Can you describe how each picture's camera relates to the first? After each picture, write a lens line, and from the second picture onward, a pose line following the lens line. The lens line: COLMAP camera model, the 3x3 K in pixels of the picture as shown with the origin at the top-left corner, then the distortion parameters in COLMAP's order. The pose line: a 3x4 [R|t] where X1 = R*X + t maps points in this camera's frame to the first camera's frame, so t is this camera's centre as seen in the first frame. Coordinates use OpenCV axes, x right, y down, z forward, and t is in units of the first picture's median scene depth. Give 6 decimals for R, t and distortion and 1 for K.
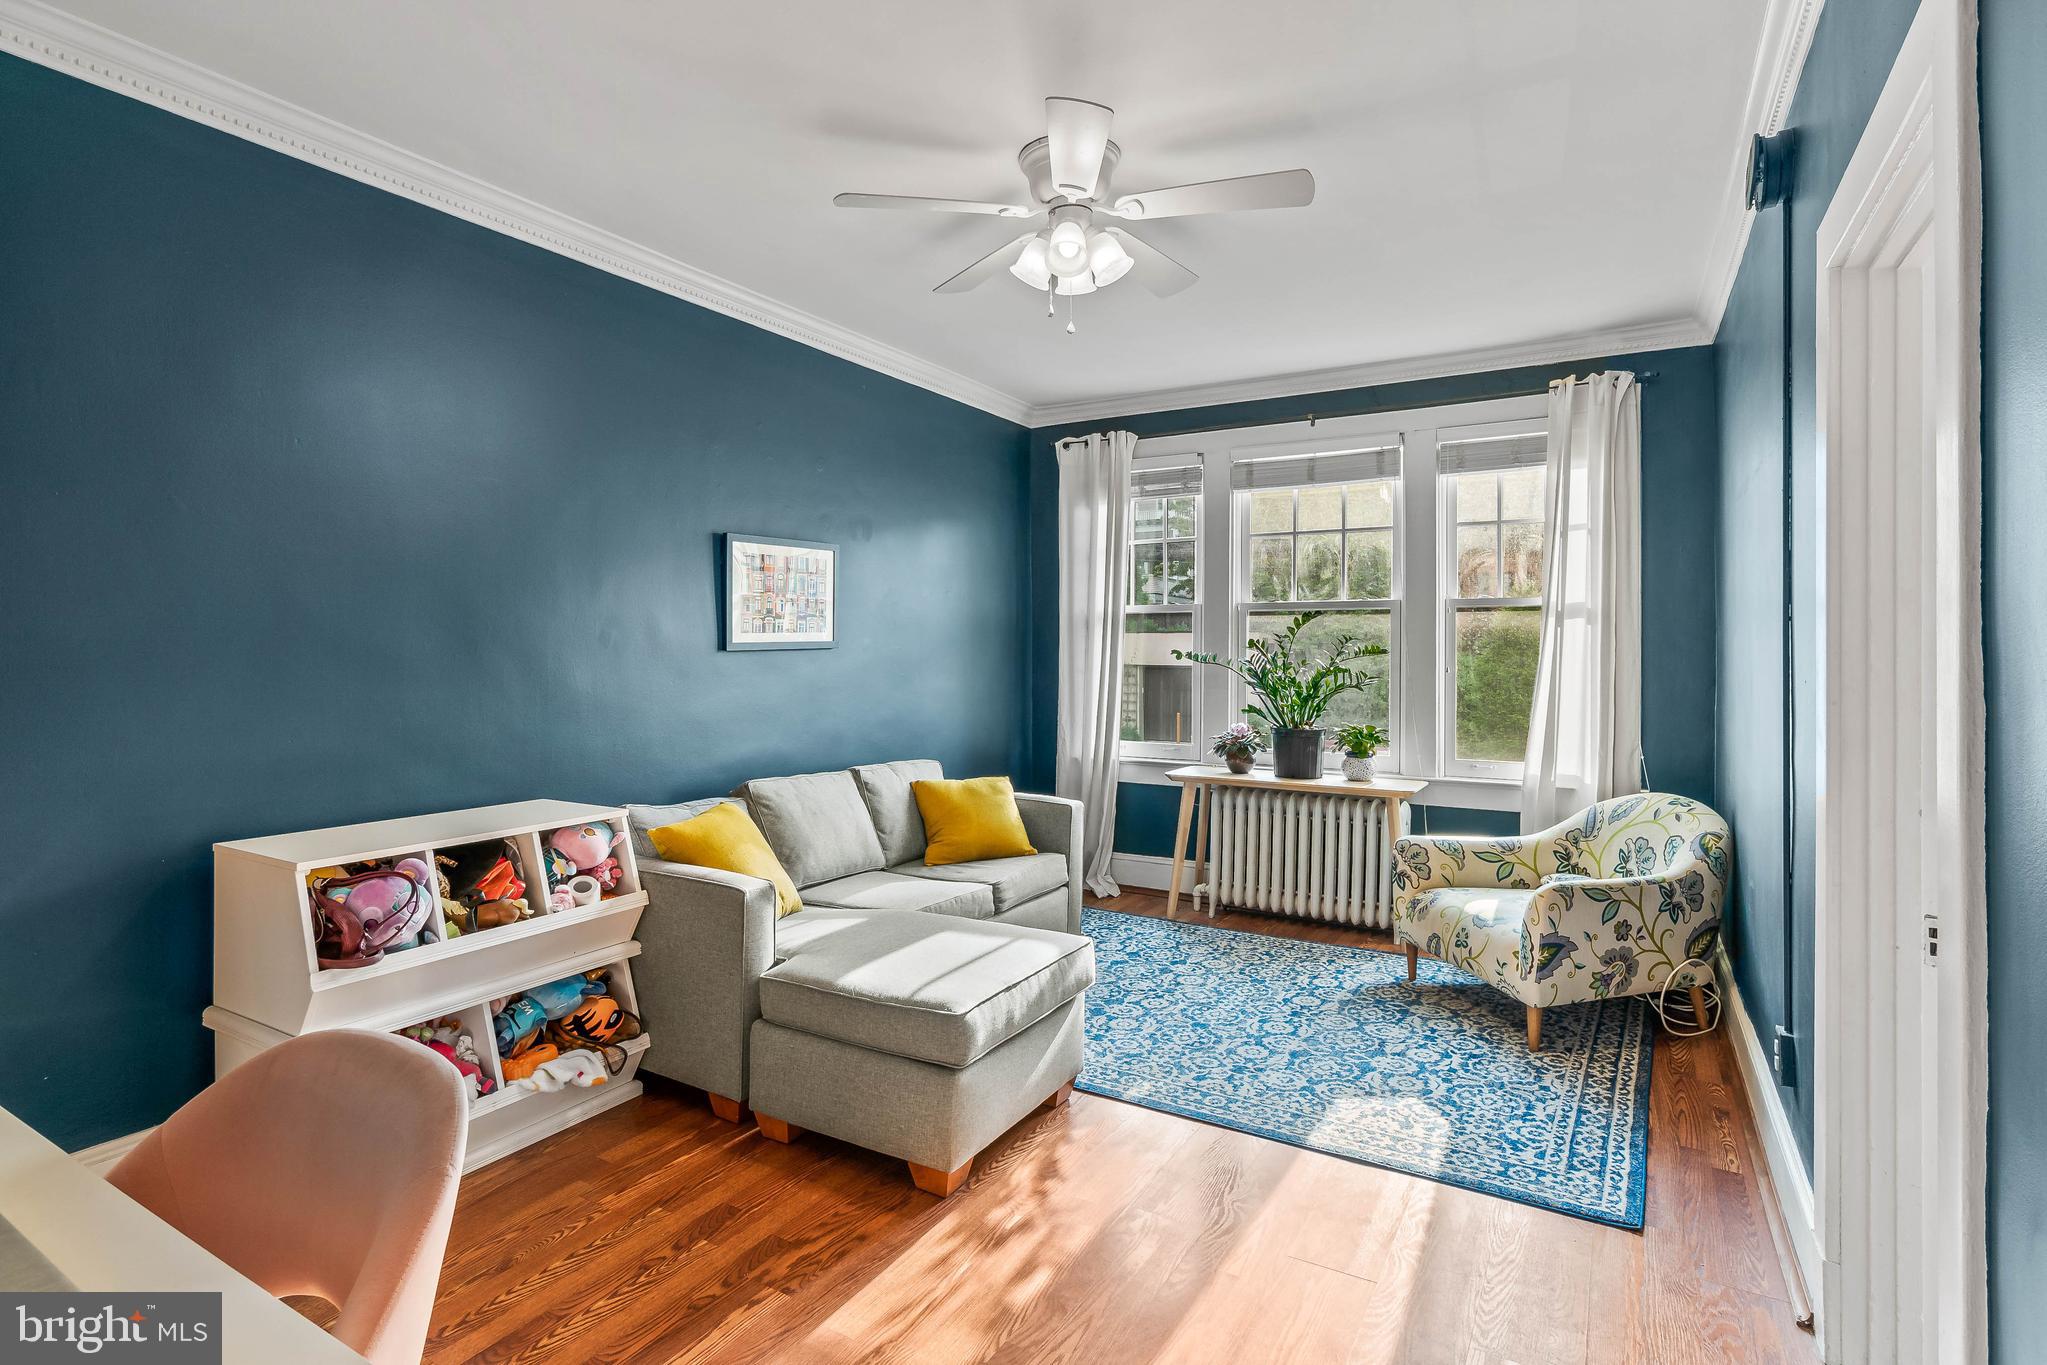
lens RADIAL K [[1030.4, 0, 1023.9], [0, 1030.4, 660.9], [0, 0, 1]] dist [-0.009378, -0.001536]
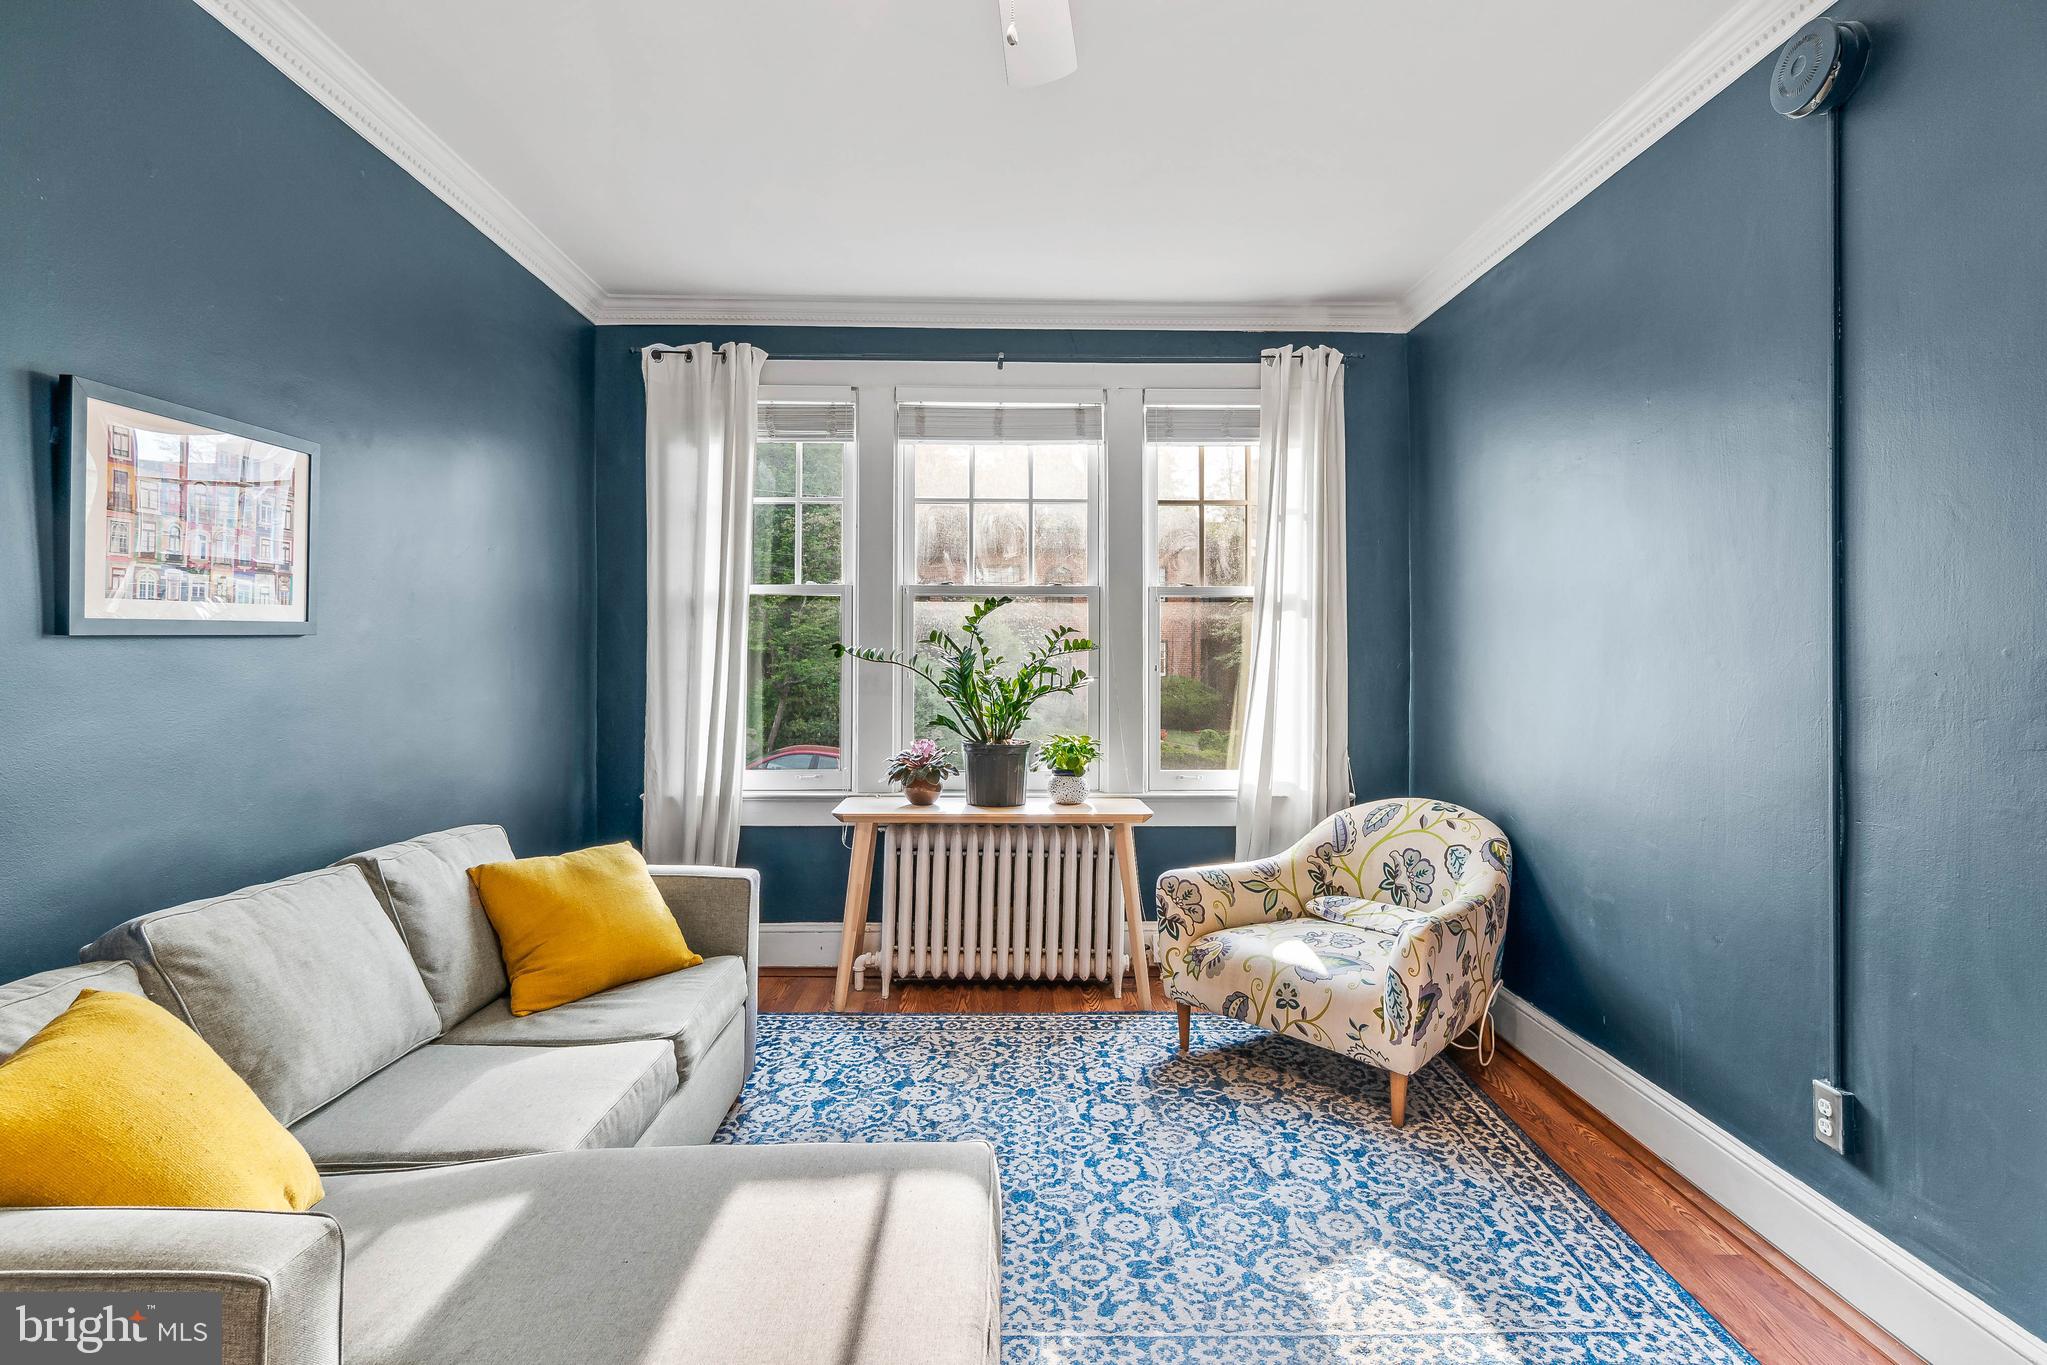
lens RADIAL K [[1030.4, 0, 1032.8], [0, 1030.4, 655.4], [0, 0, 1]] dist [-0.009378, -0.001536]
pose [[0.848622, -0.000721, 0.528999, -0.147036], [0.005114, 0.999964, -0.006841, 0.003756], [-0.528975, 0.008511, 0.848595, 0.347400]]
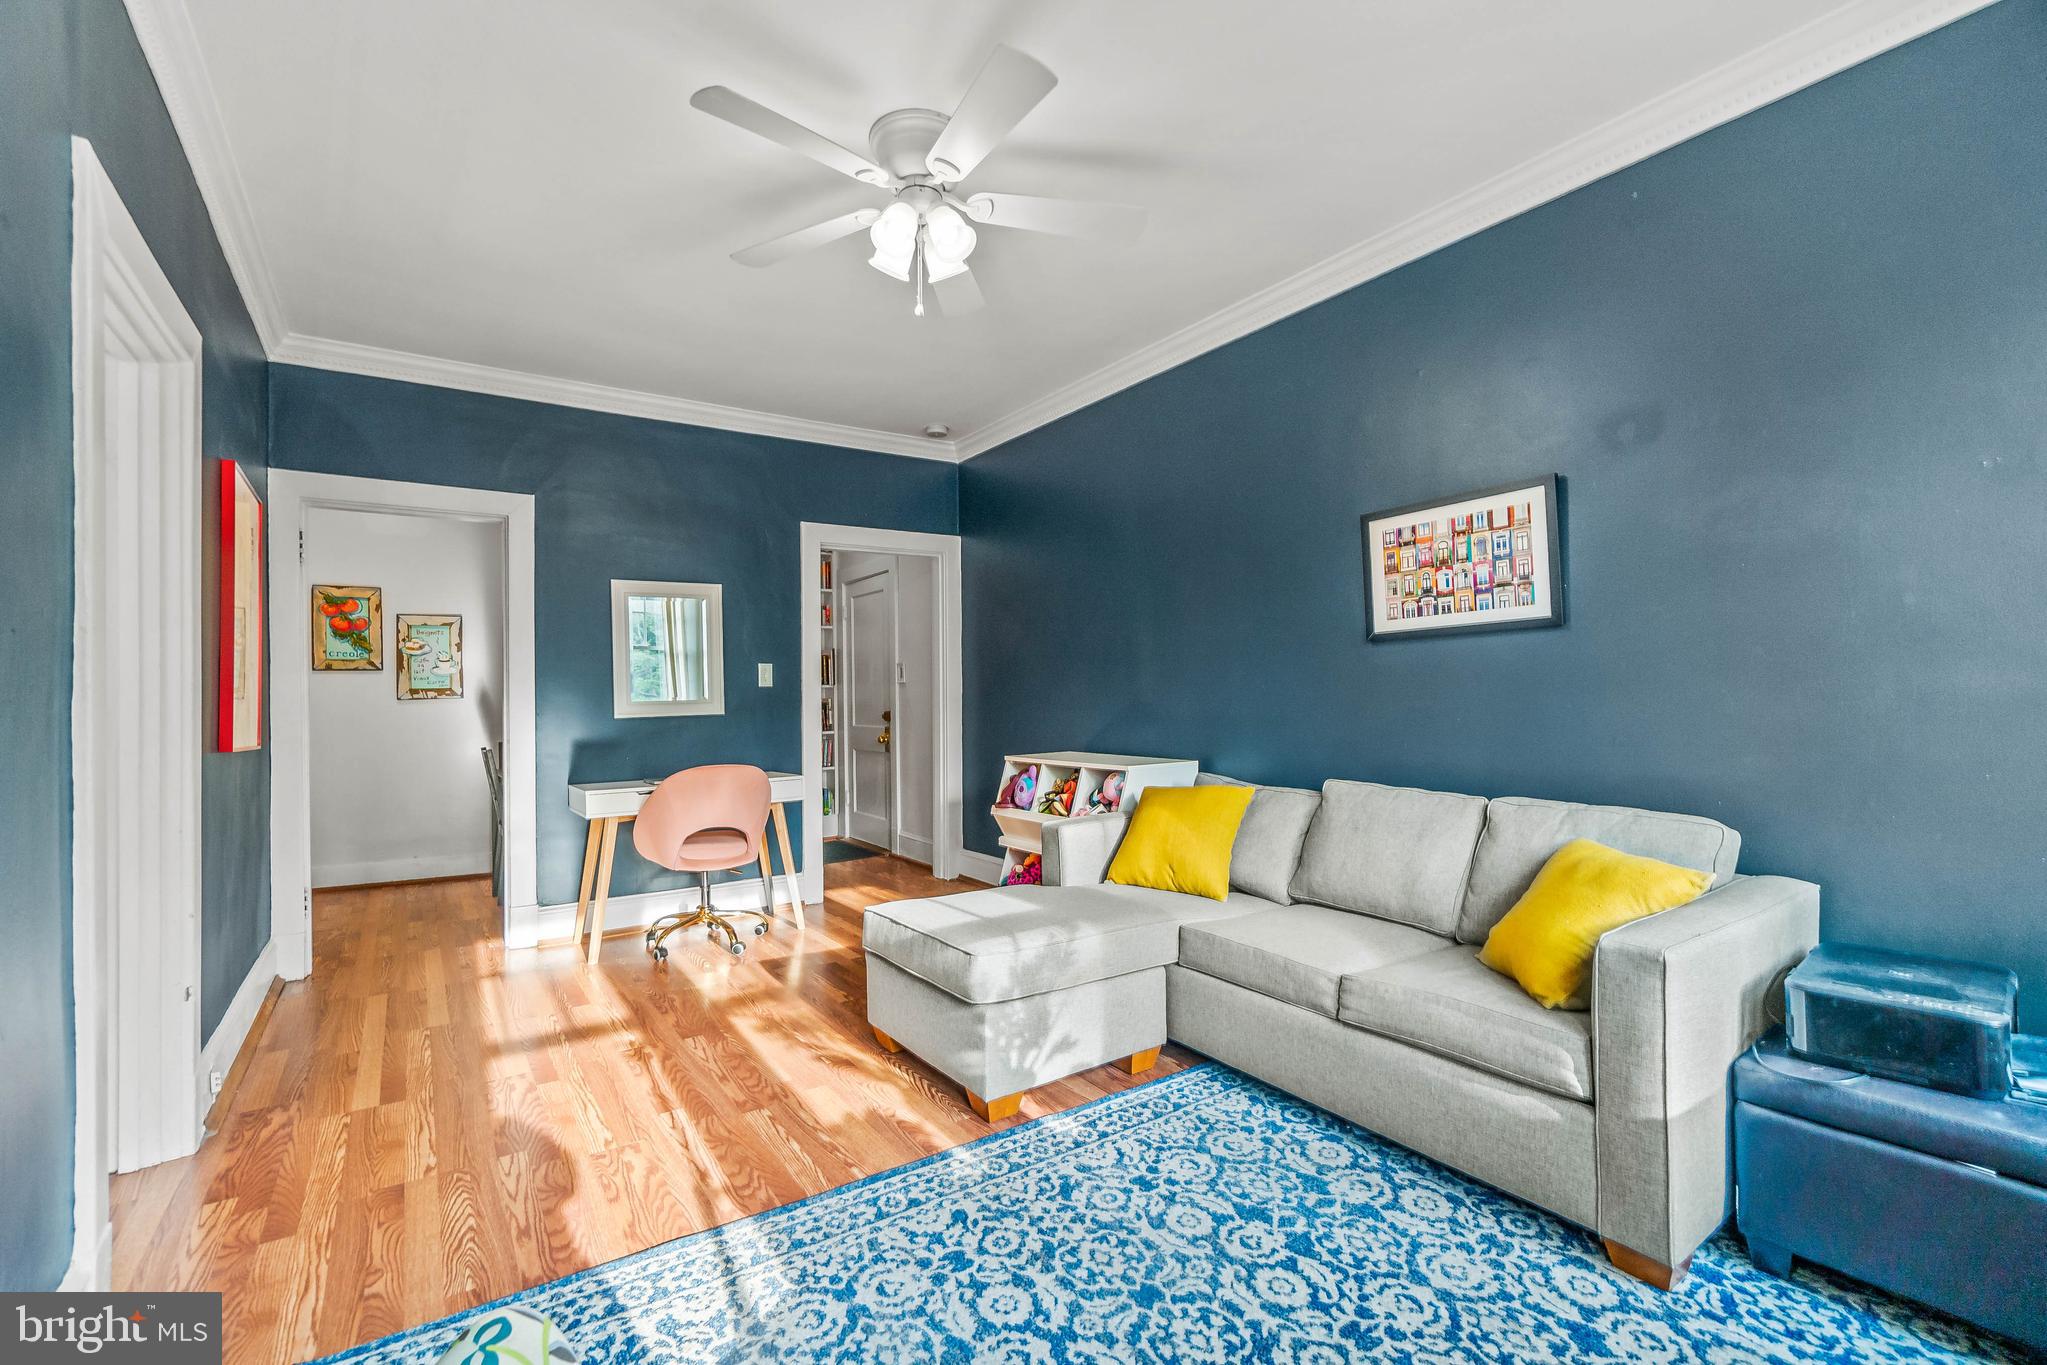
lens RADIAL K [[902.2, 0, 1014.2], [0, 902.2, 689.4], [0, 0, 1]] dist [-0.001076, -0.000913]
pose [[-0.433774, -0.002578, -0.901018, 0.516609], [0.001308, 0.999993, -0.003491, 0.031869], [0.901021, -0.002693, -0.433767, 0.940877]]
